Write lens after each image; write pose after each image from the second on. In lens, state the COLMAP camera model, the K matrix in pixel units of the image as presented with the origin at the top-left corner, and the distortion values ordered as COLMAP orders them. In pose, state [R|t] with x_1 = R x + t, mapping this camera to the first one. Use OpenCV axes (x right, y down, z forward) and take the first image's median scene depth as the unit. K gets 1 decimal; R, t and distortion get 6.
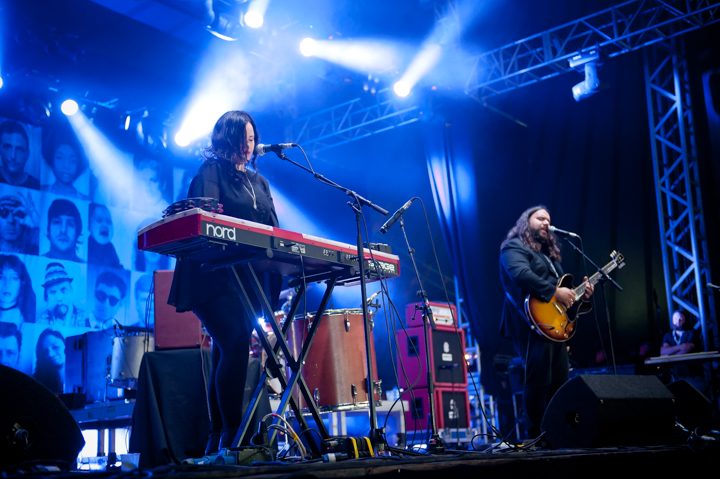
lens RADIAL K [[927.9, 0, 360.0], [0, 927.9, 239.5], [0, 0, 1]] dist [0.033093, 0.006045]
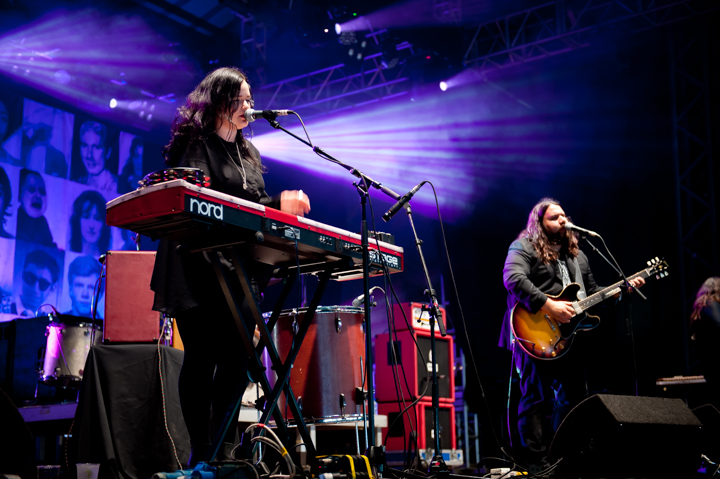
lens RADIAL K [[1065.8, 0, 360.0], [0, 1065.8, 239.5], [0, 0, 1]] dist [0.026799, 0.033100]
pose [[0.998137, 0.049476, 0.035695, -0.014731], [-0.049829, 0.998717, 0.009058, 0.001388], [-0.035201, -0.010820, 0.999322, 0.005548]]
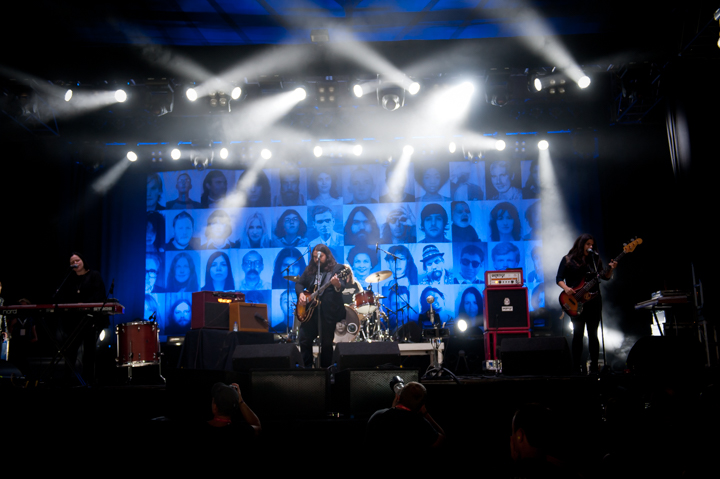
lens RADIAL K [[782.8, 0, 360.0], [0, 782.8, 239.5], [0, 0, 1]] dist [0.032305, 0.014825]
pose [[0.585718, -0.096079, -0.804800, 0.861252], [0.171417, 0.985173, 0.007141, -0.018641], [0.792181, -0.142139, 0.593503, 0.145254]]
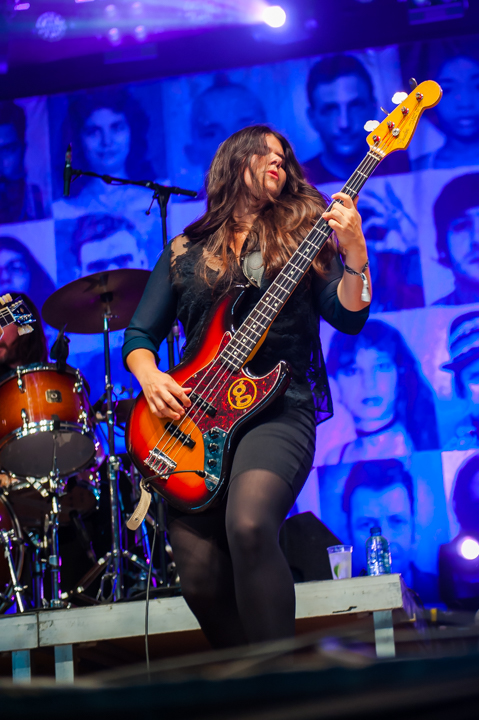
lens RADIAL K [[1339.2, 0, 349.6], [0, 1339.2, 359.7], [0, 0, 1]] dist [0.042584, 0.167013]
pose [[0.538609, -0.220127, -0.813293, 0.214957], [0.239944, 0.965373, -0.102384, 0.127351], [0.807668, -0.140000, 0.572776, 0.725664]]
